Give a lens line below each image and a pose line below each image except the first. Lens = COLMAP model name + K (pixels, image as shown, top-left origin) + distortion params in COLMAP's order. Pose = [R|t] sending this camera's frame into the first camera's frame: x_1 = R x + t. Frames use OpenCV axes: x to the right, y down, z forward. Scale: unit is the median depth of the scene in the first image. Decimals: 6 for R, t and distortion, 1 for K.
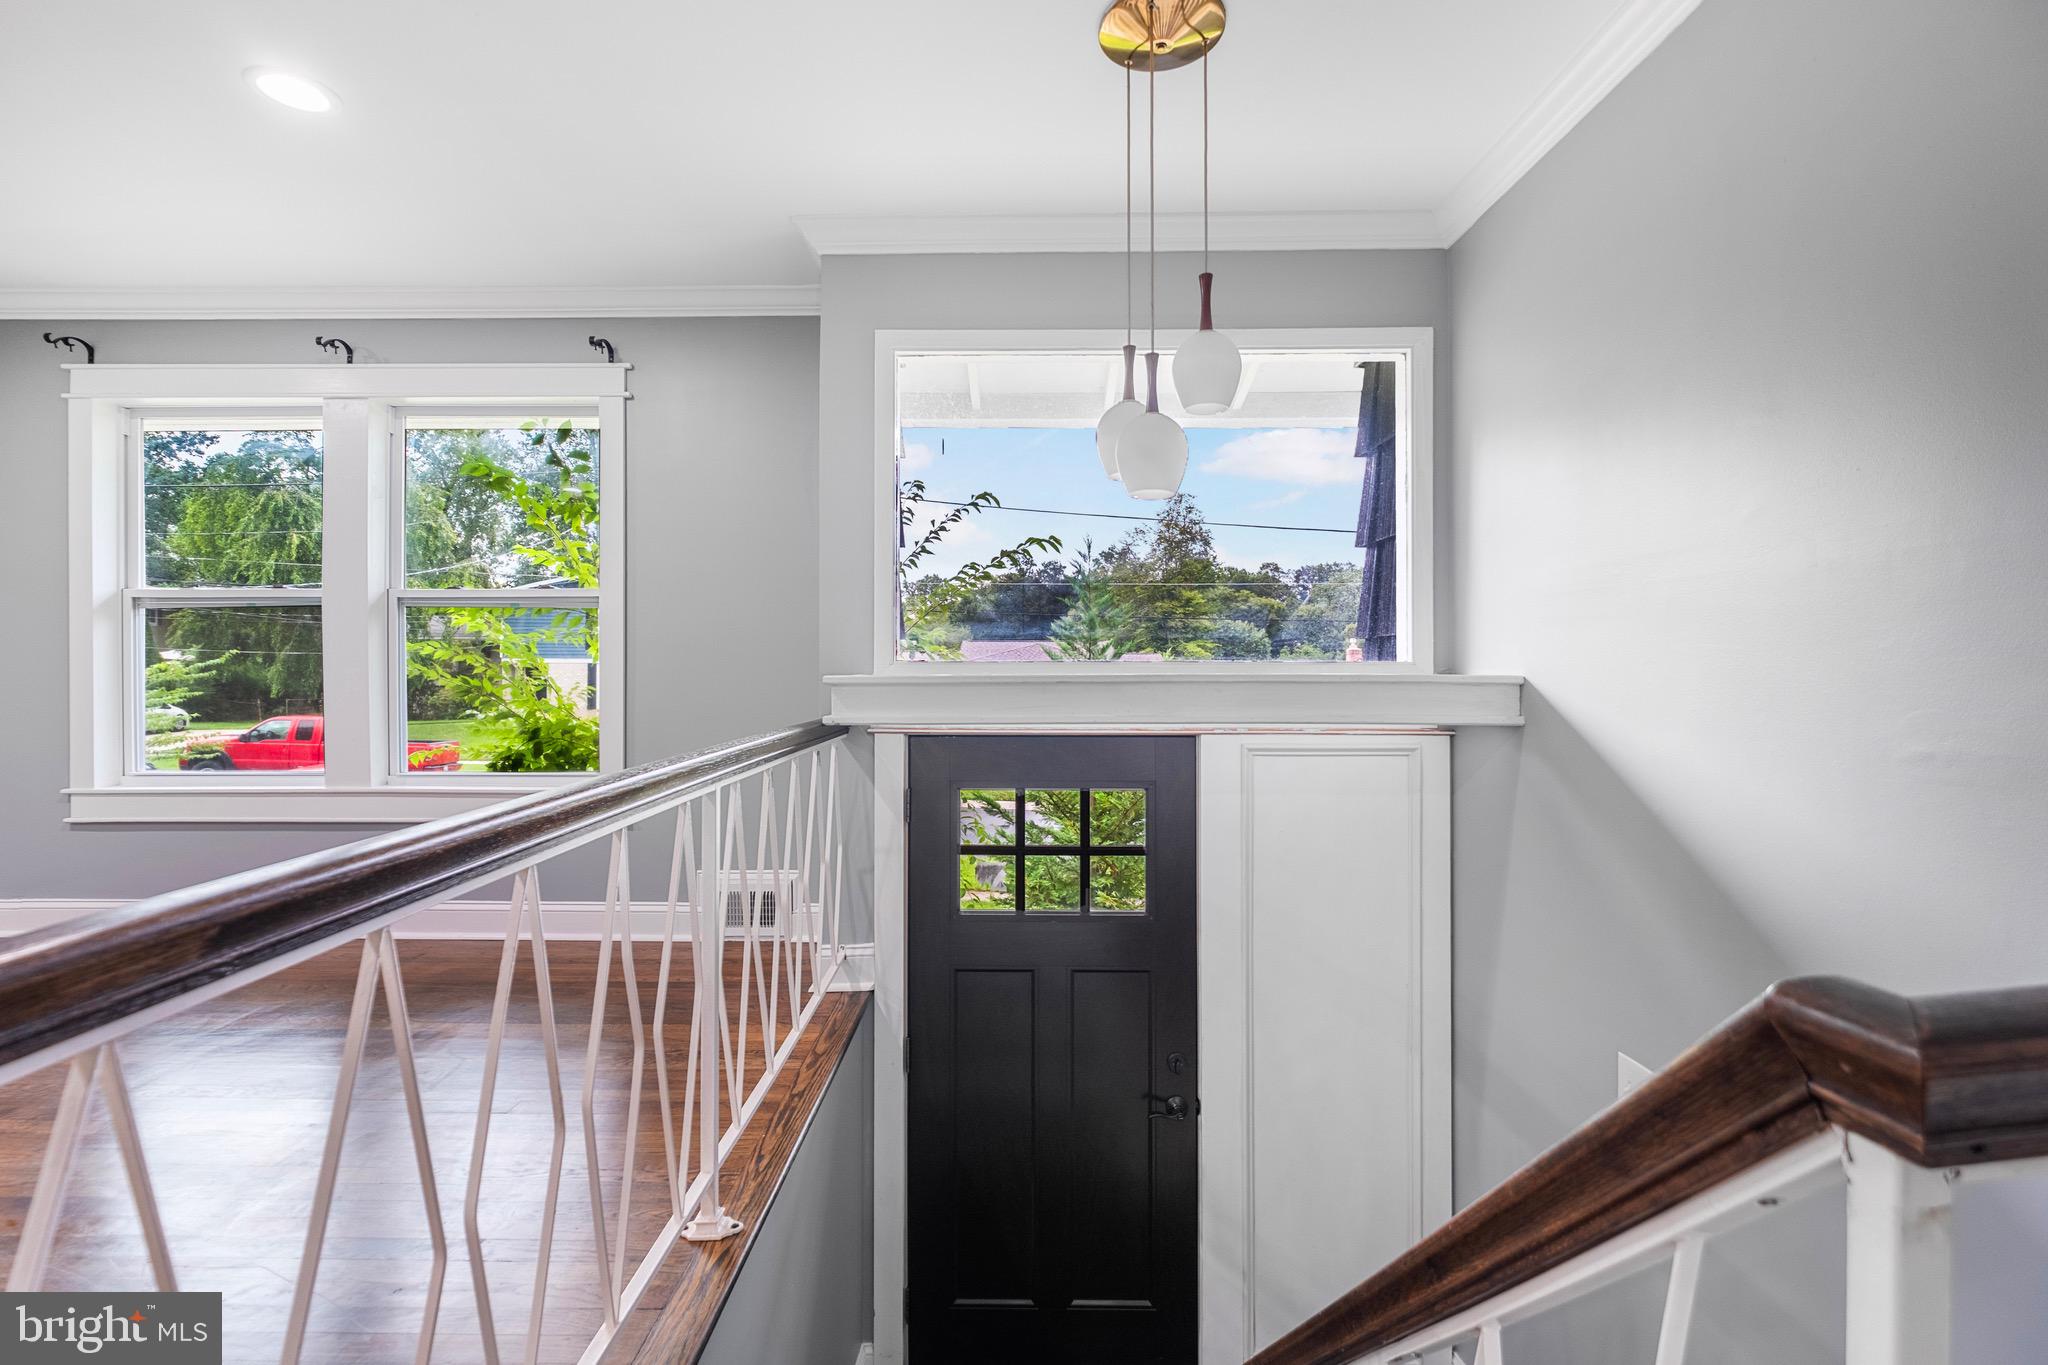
lens RADIAL K [[904.4, 0, 1024.0], [0, 904.4, 682.5], [0, 0, 1]] dist [-0.000214, -0.000013]
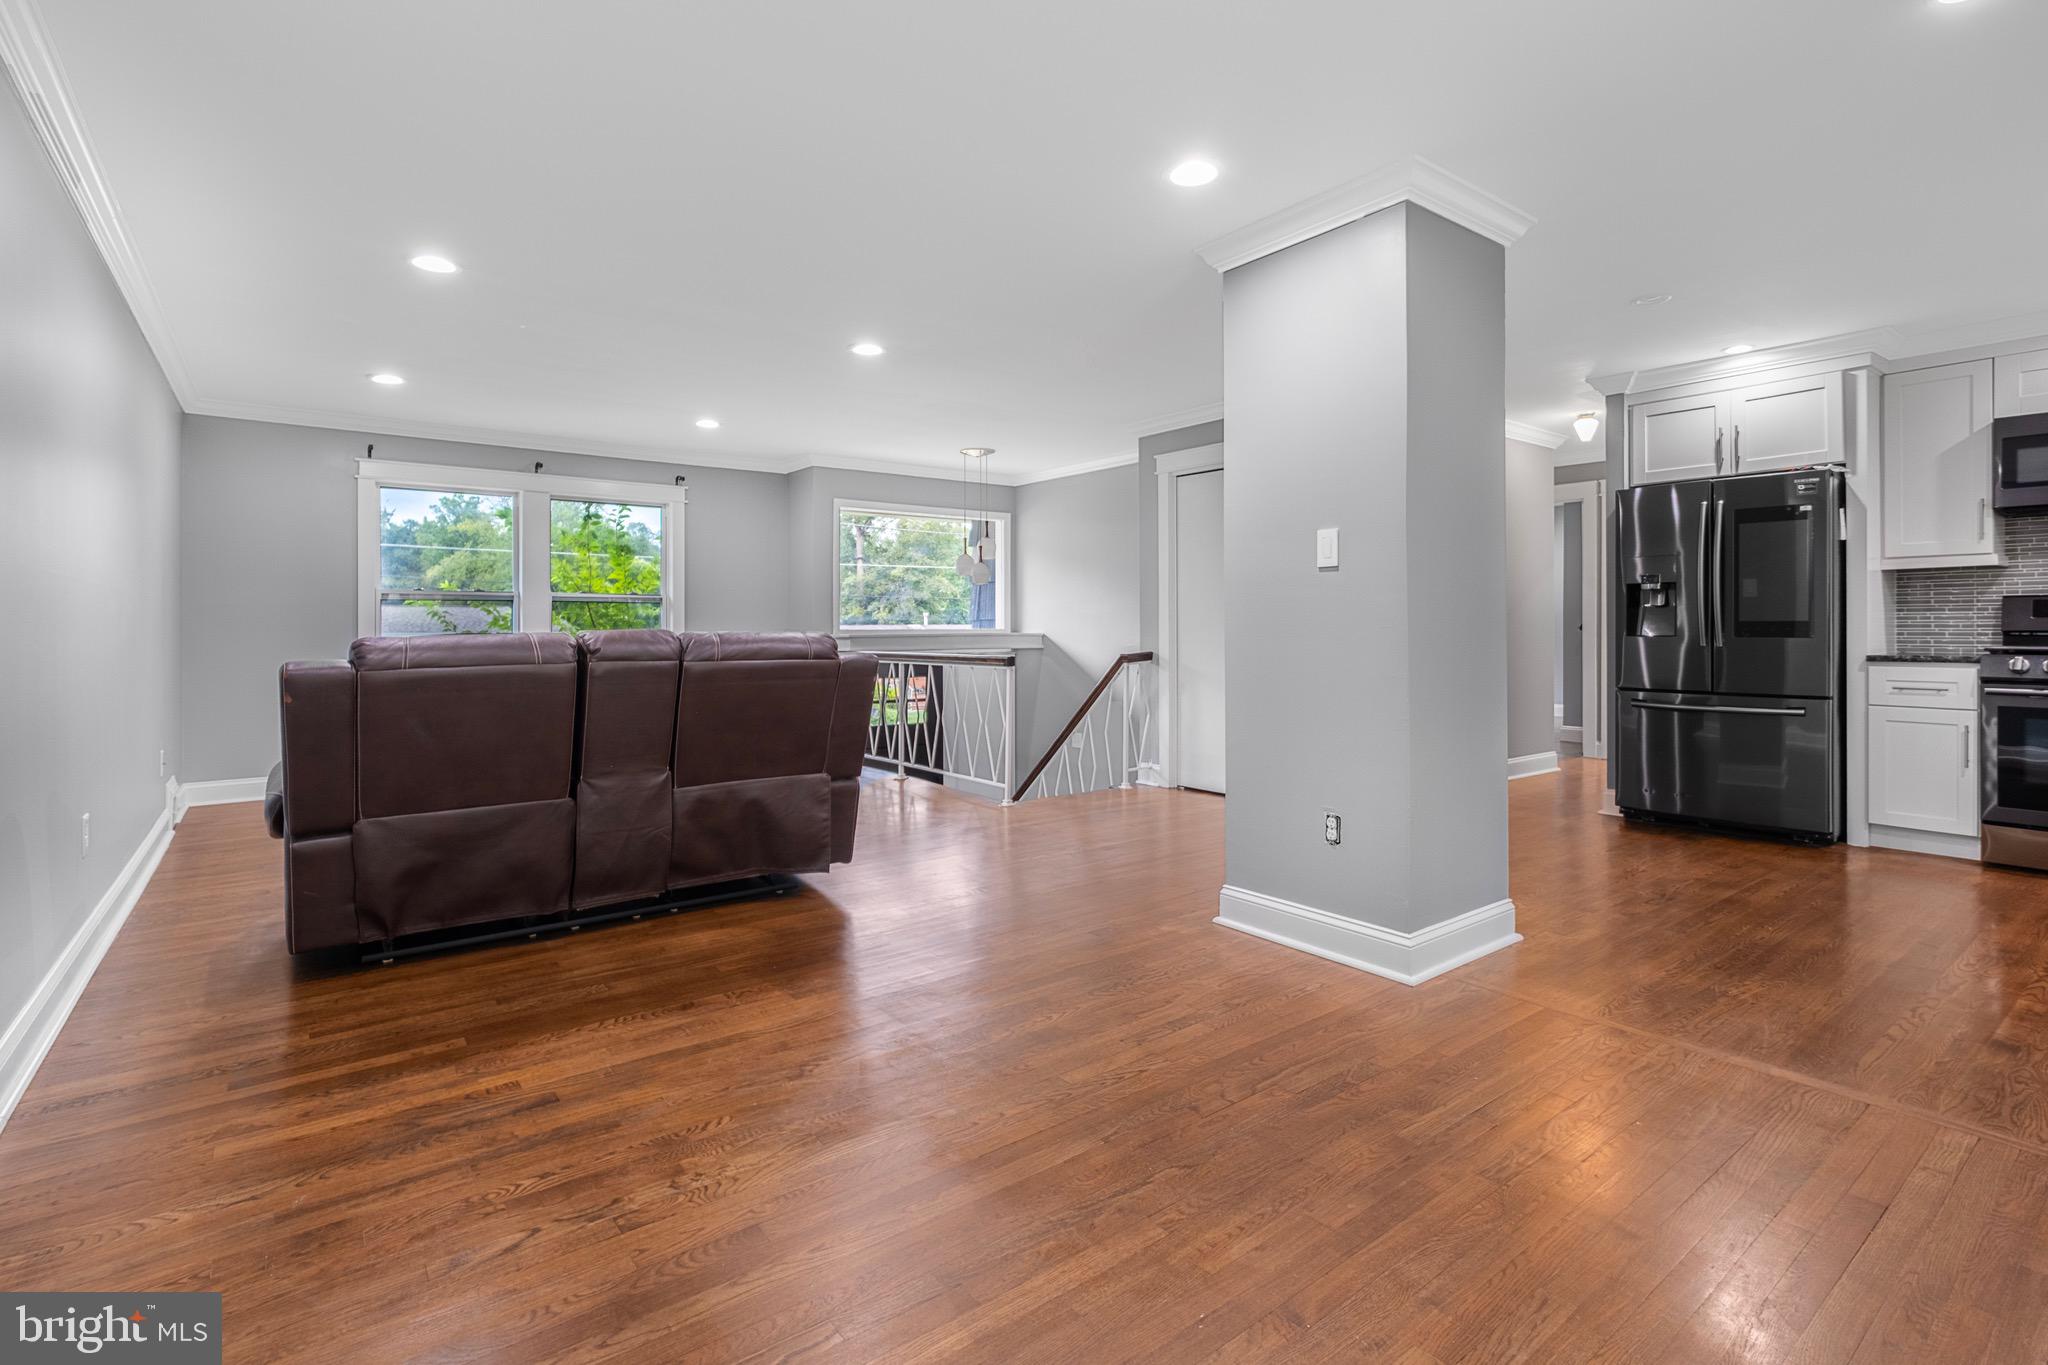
lens RADIAL K [[971.8, 0, 1028.0], [0, 971.8, 623.3], [0, 0, 1]] dist [-0.001505, -0.000104]
pose [[0.785781, 0.000408, 0.618505, -1.312922], [0.014924, 0.999696, -0.019619, 0.020635], [-0.618325, 0.024647, 0.785536, -1.353097]]
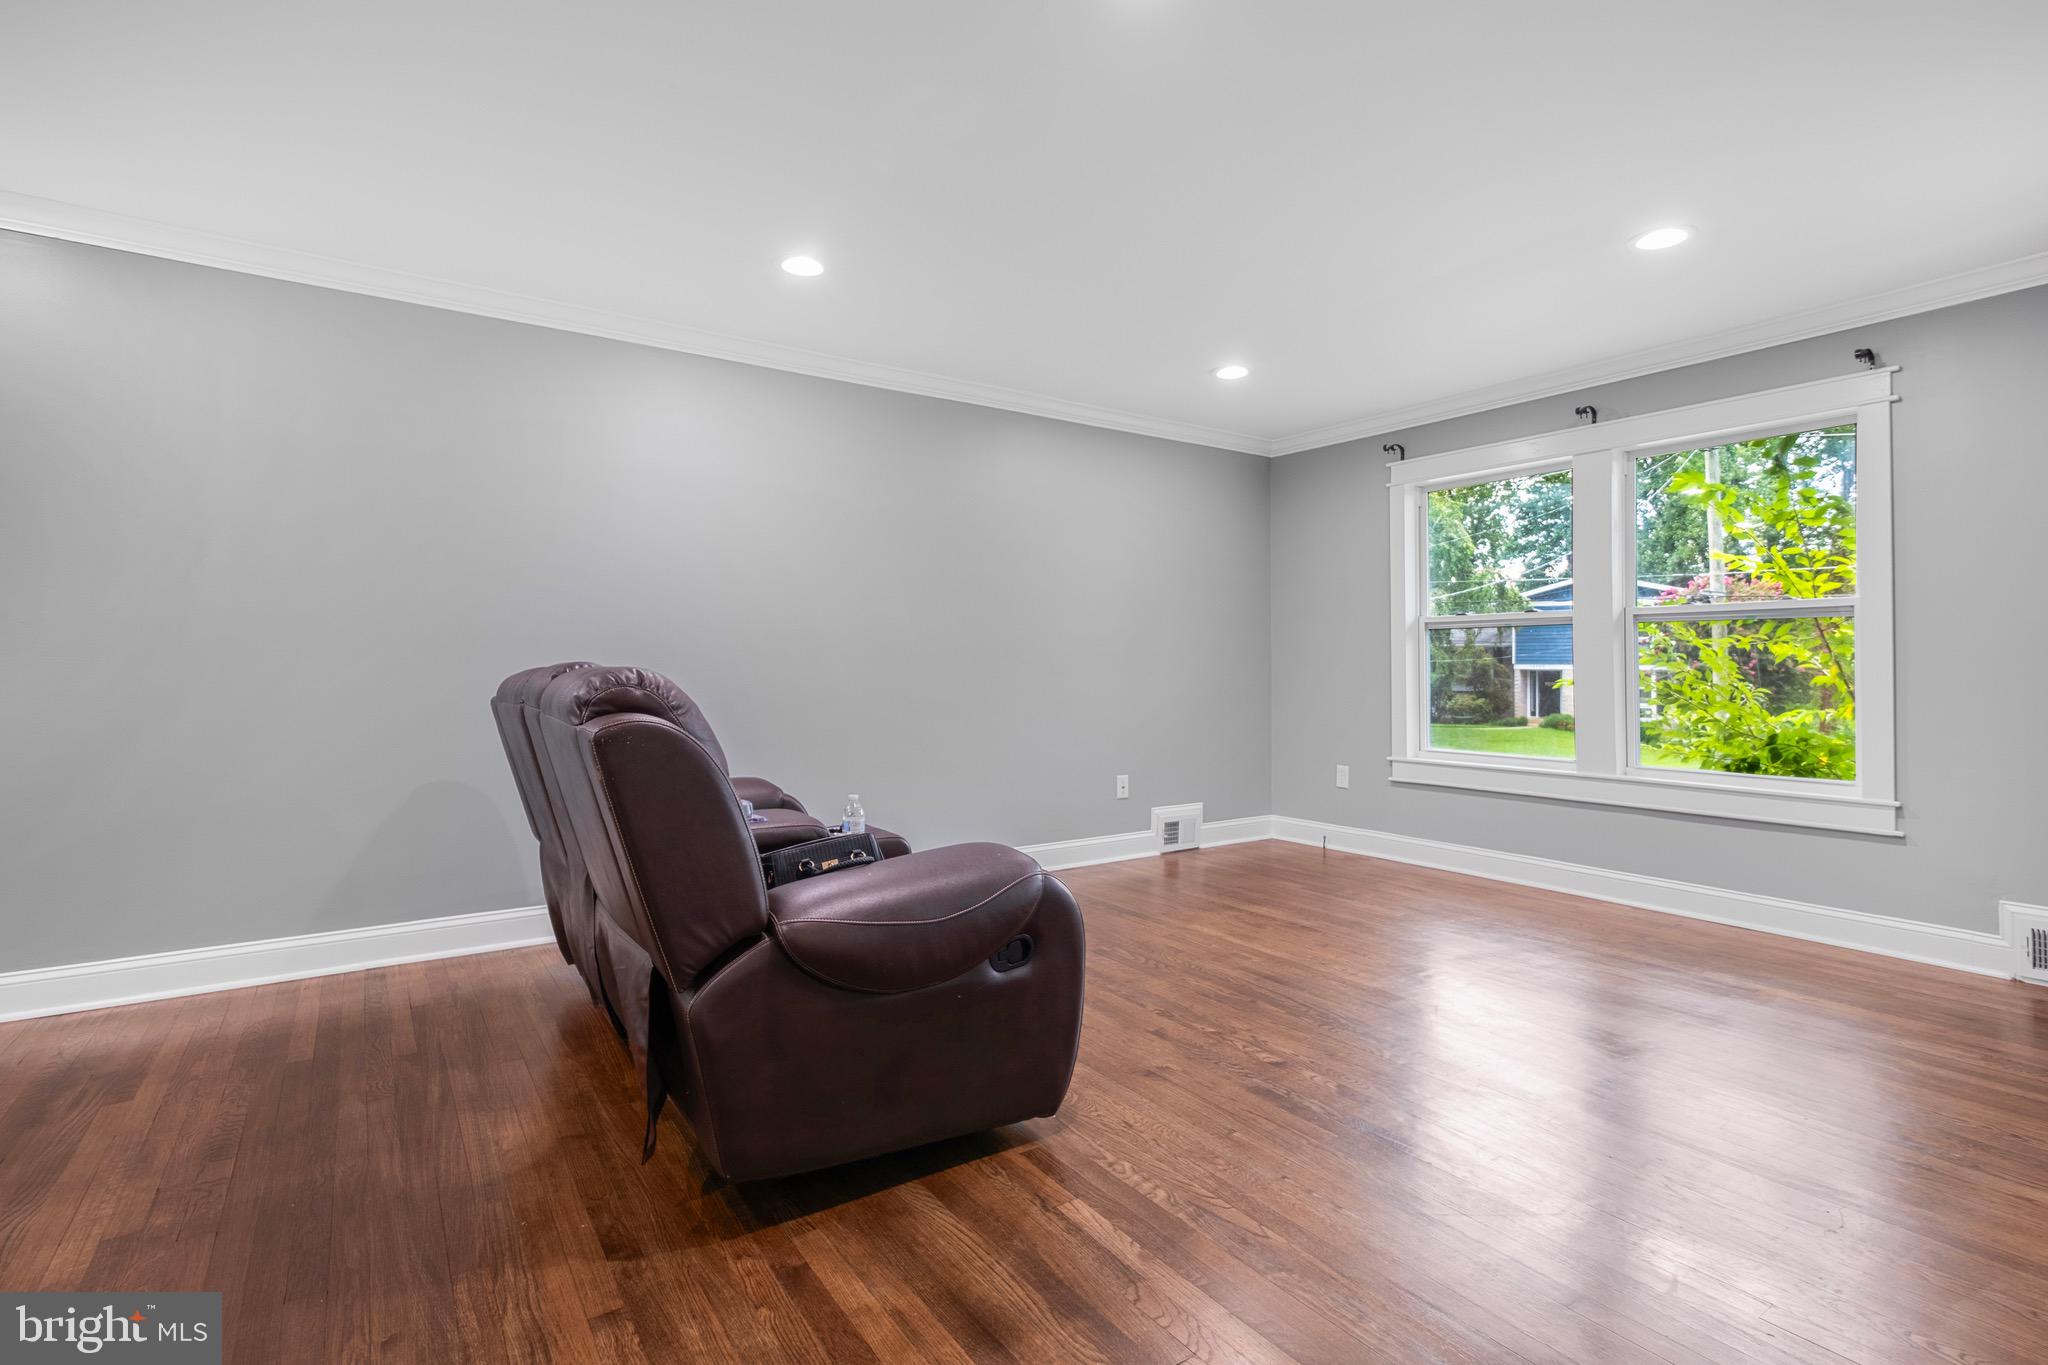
lens RADIAL K [[976.2, 0, 1024.0], [0, 976.2, 682.5], [0, 0, 1]] dist [-0.001869, -0.000004]
pose [[0.573951, 0.015492, -0.818743, -0.111478], [-0.021851, 0.999755, 0.003599, 0.005012], [0.818598, 0.015825, 0.574149, -0.365219]]
